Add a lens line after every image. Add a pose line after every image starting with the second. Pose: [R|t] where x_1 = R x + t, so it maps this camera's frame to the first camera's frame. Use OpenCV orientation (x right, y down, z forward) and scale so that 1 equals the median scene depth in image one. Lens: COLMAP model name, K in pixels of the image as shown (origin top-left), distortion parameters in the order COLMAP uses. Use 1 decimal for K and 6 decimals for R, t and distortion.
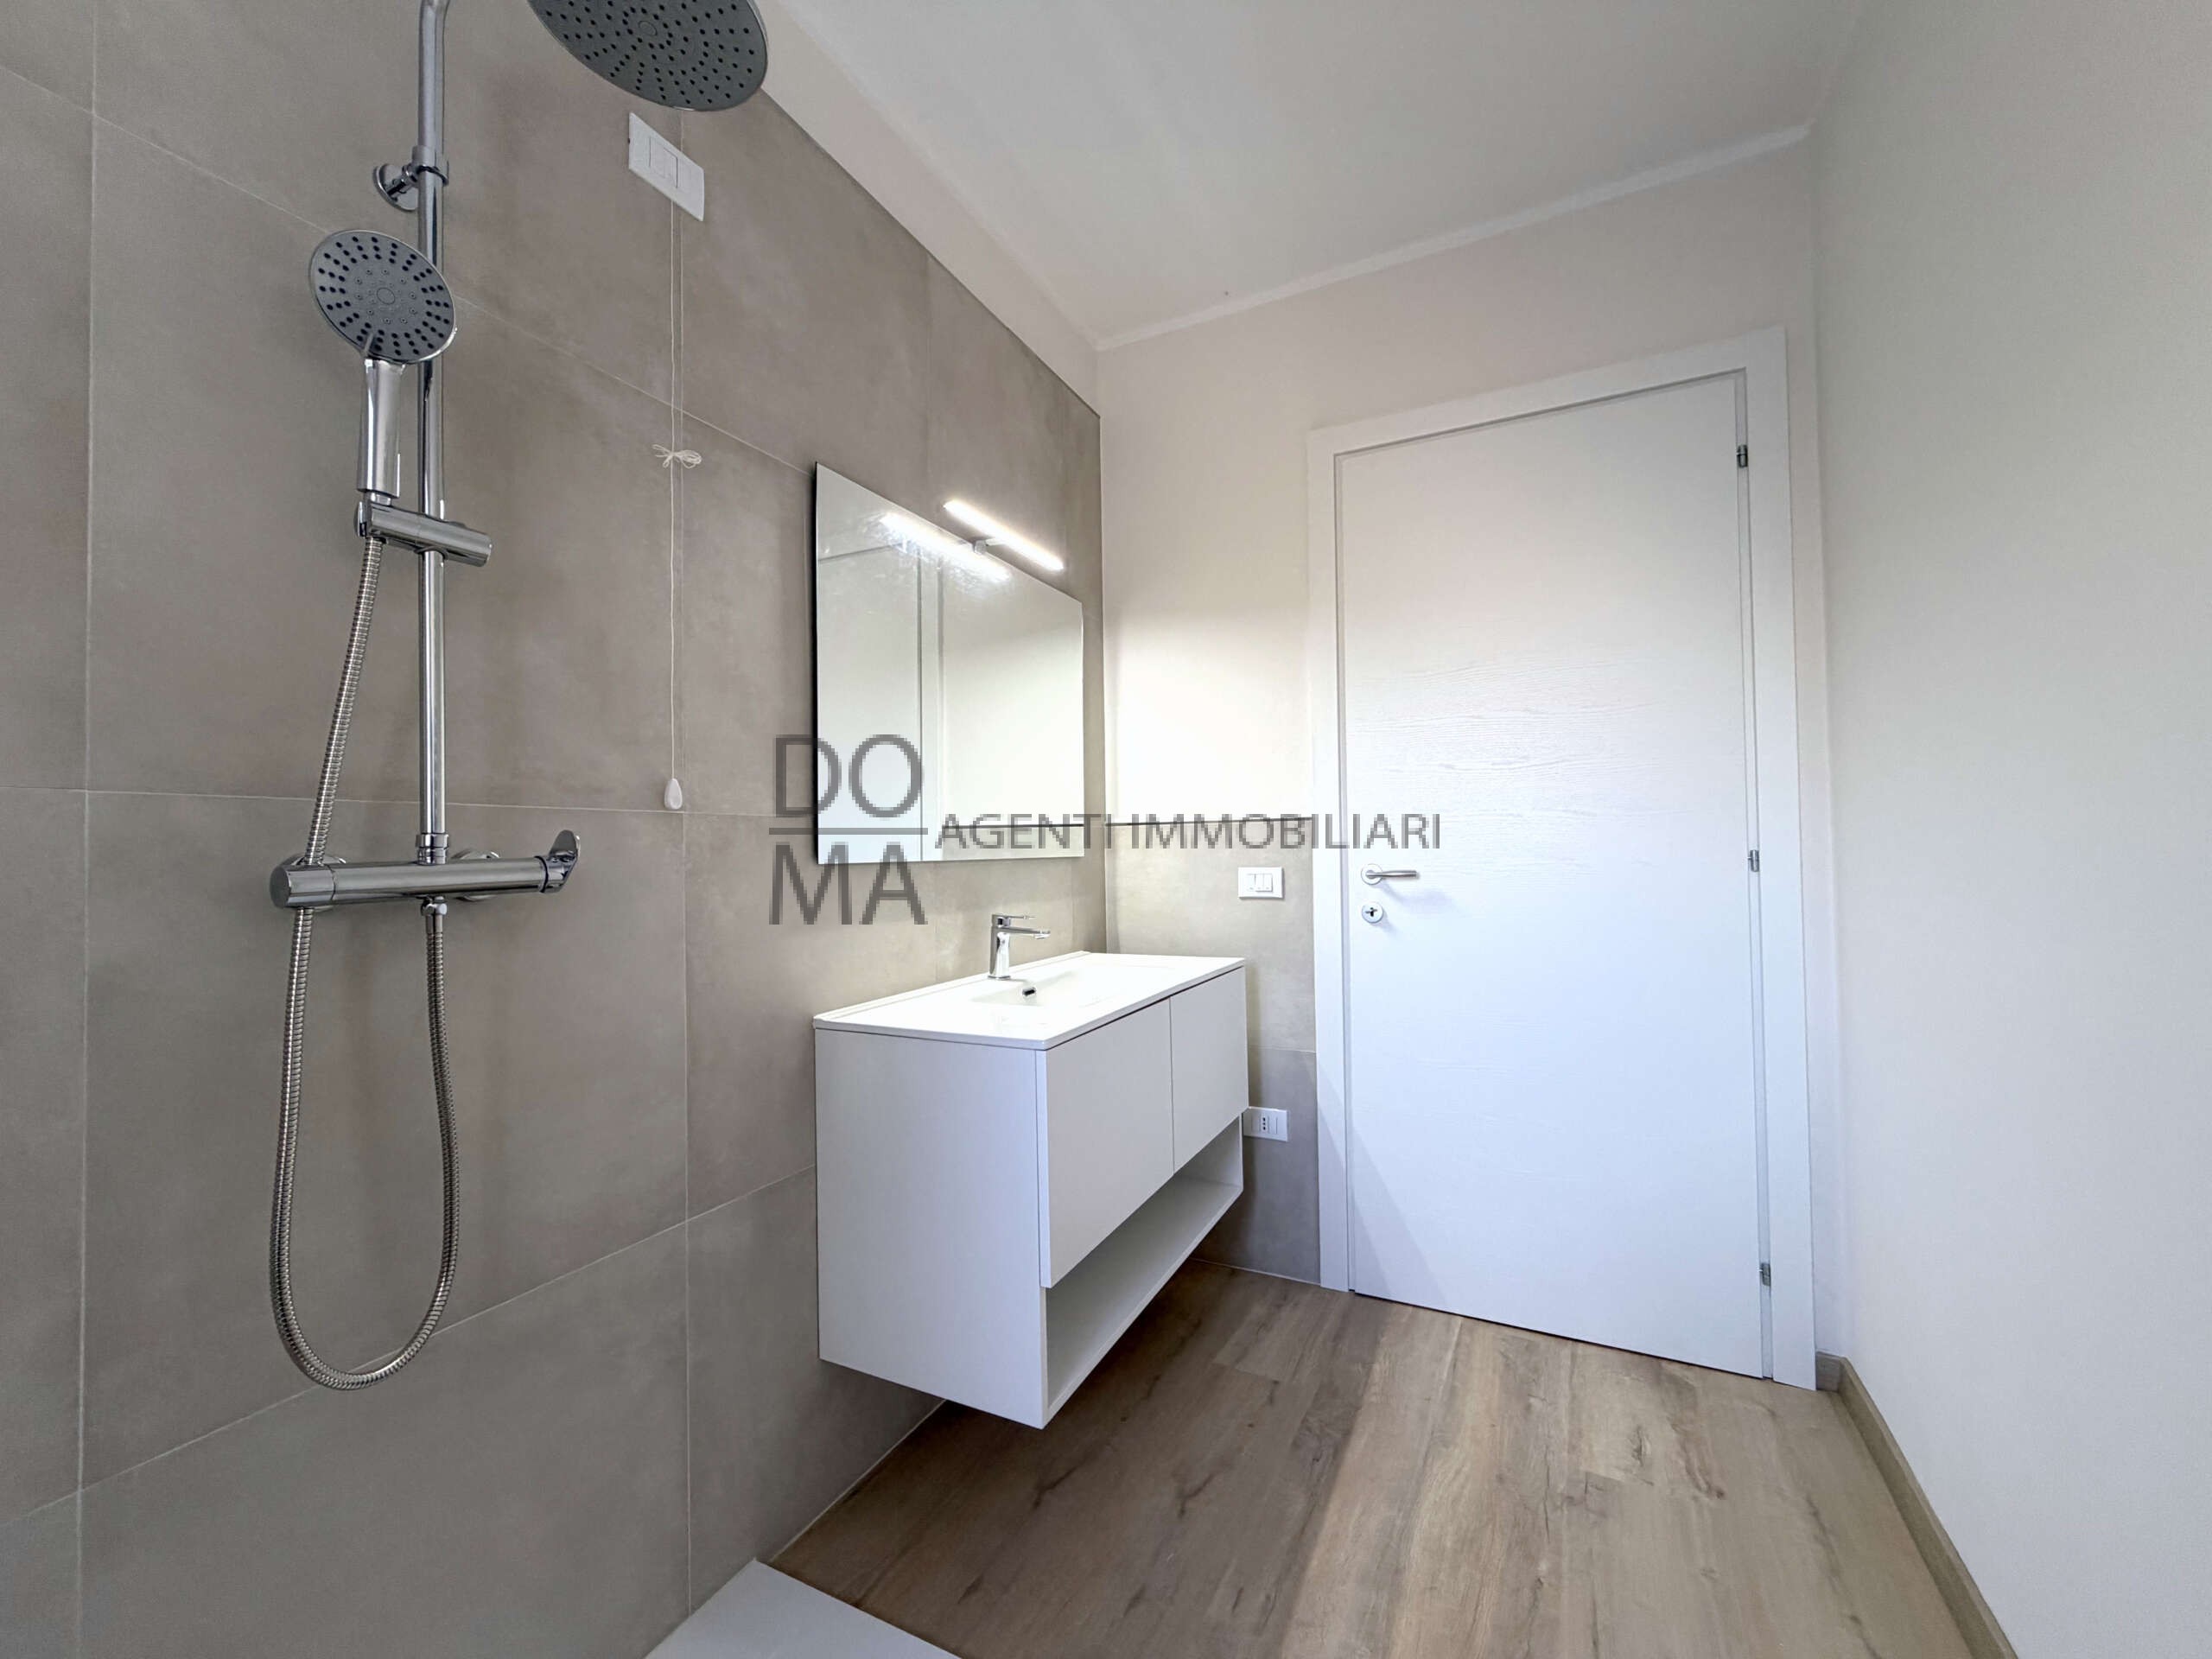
lens RADIAL K [[896.9, 0, 1098.1], [0, 896.9, 828.7], [0, 0, 1]] dist [-0.000220, 0.000177]
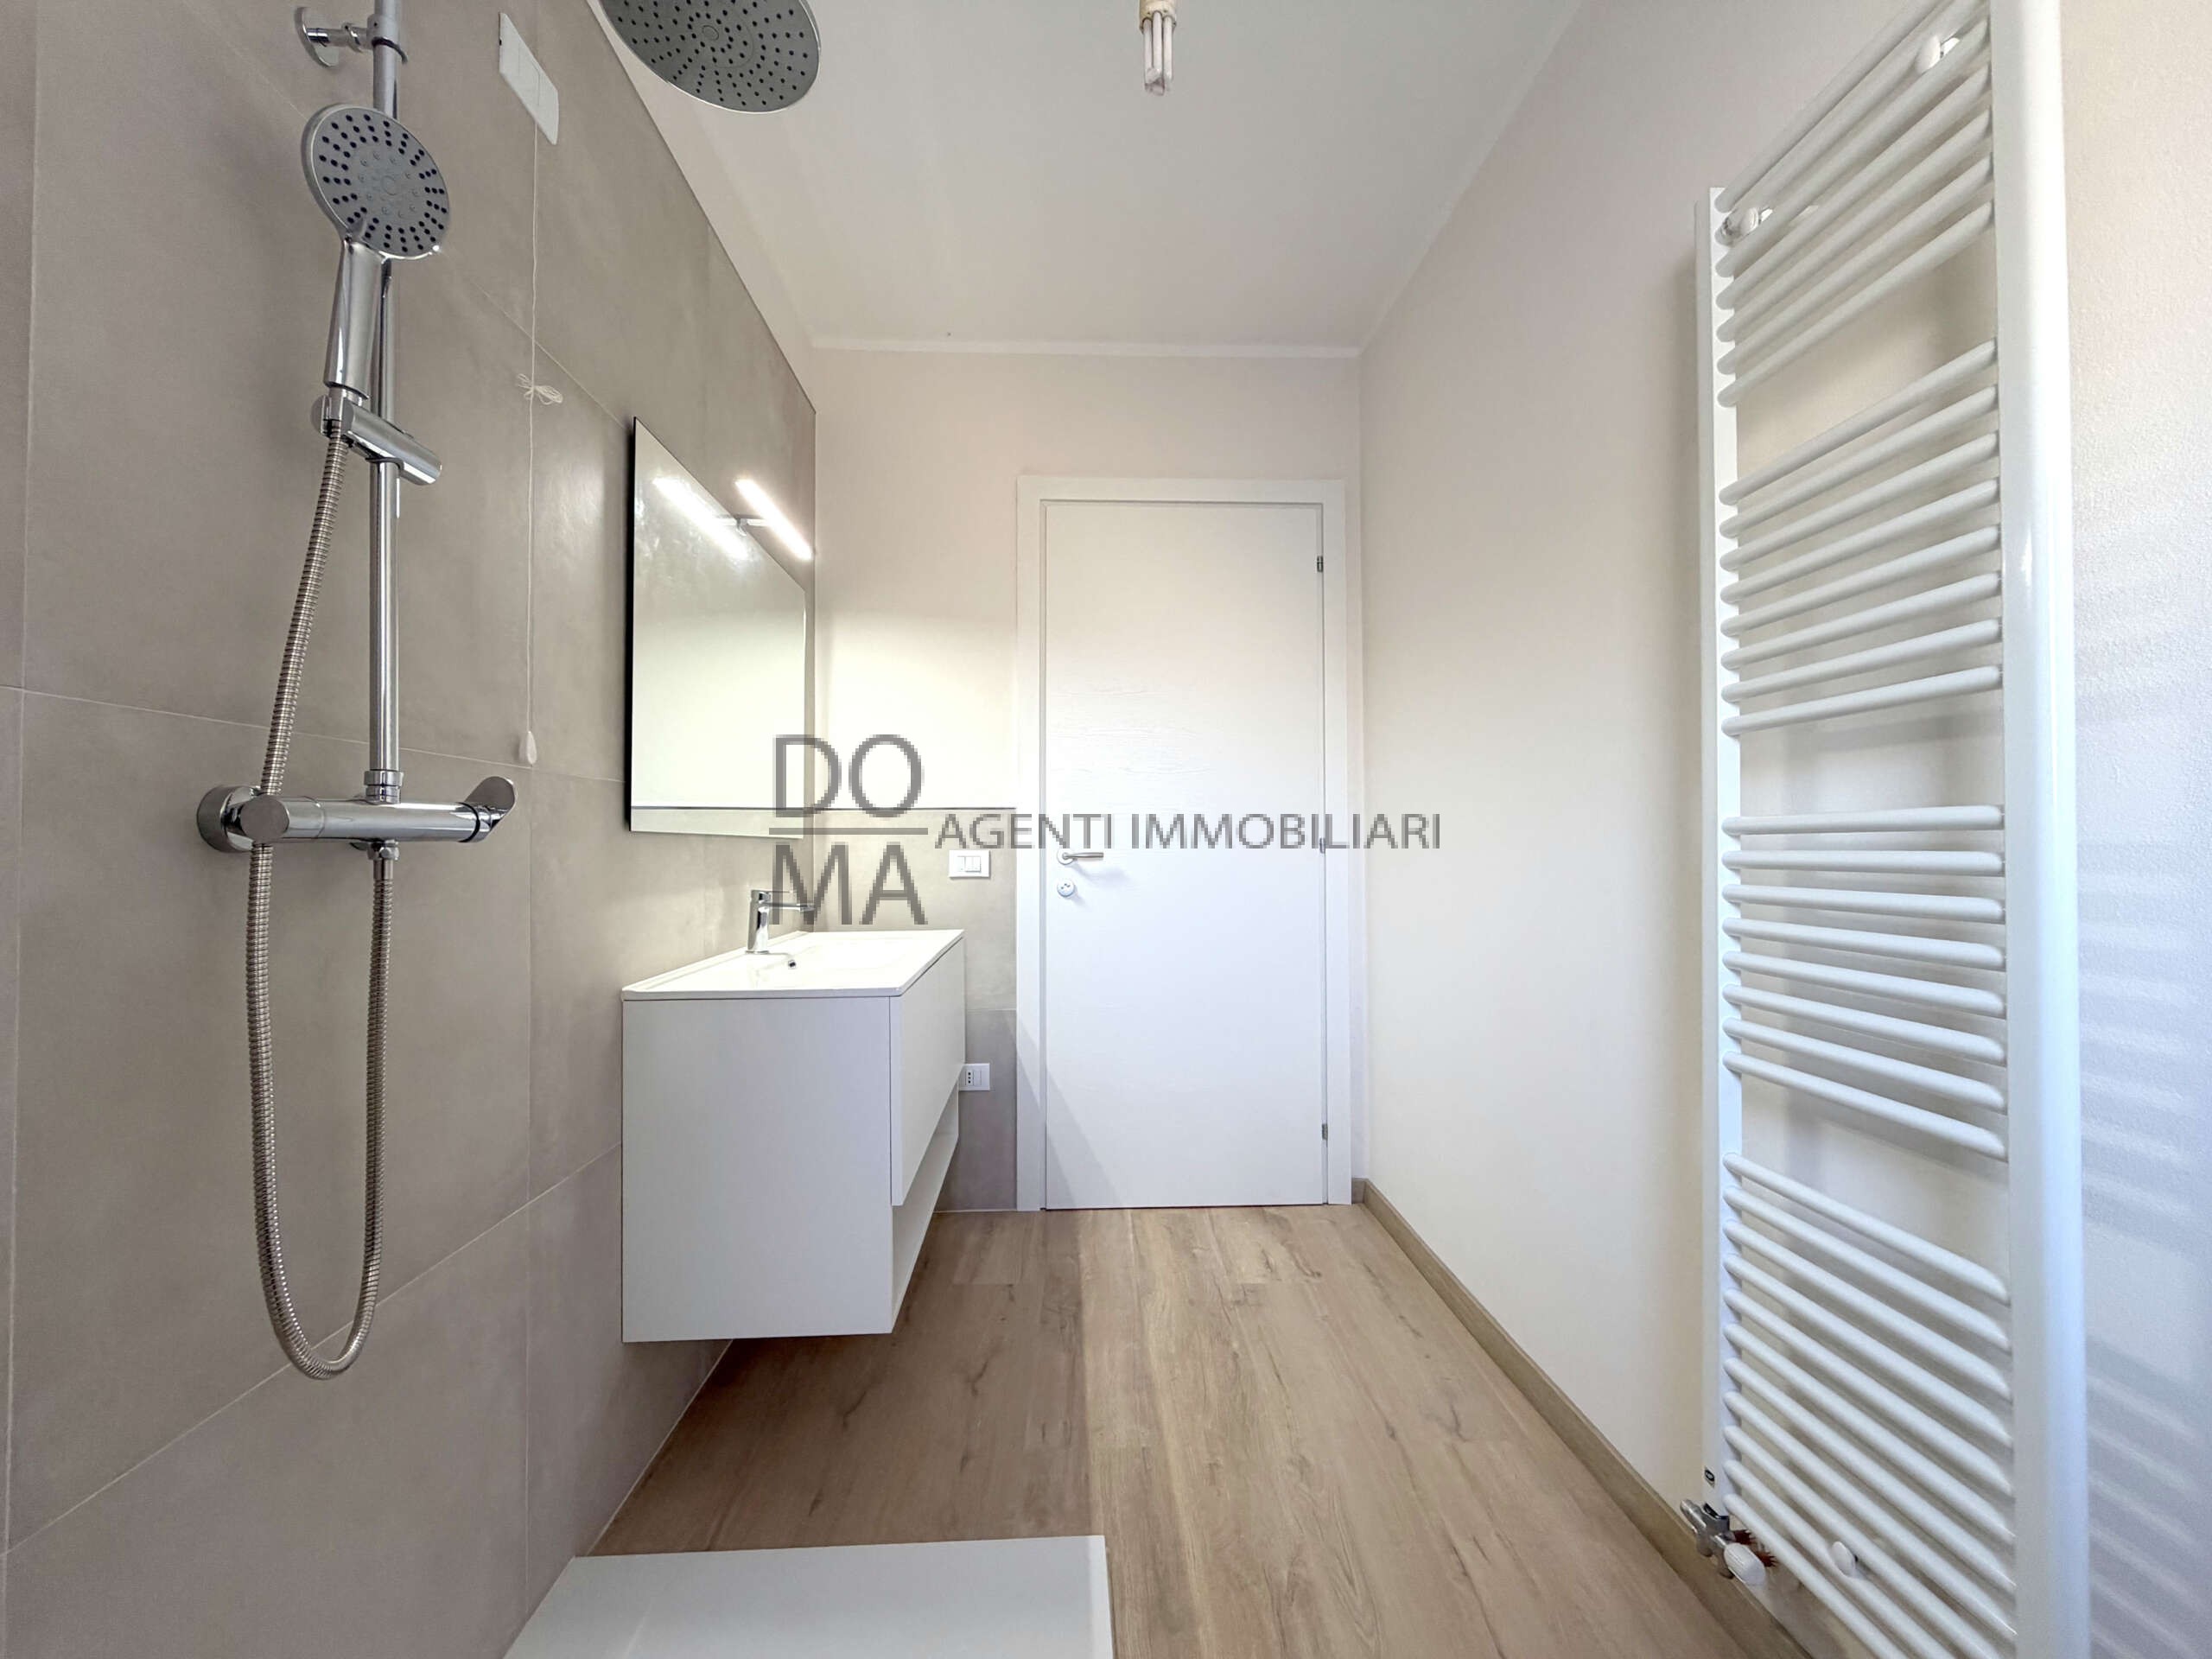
lens RADIAL K [[890.4, 0, 1117.7], [0, 890.4, 828.4], [0, 0, 1]] dist [-0.000446, -0.000268]
pose [[0.867268, 0.021489, 0.497378, -0.336875], [-0.019276, 0.999768, -0.009583, 0.035997], [-0.497469, -0.001277, 0.867481, -0.097155]]
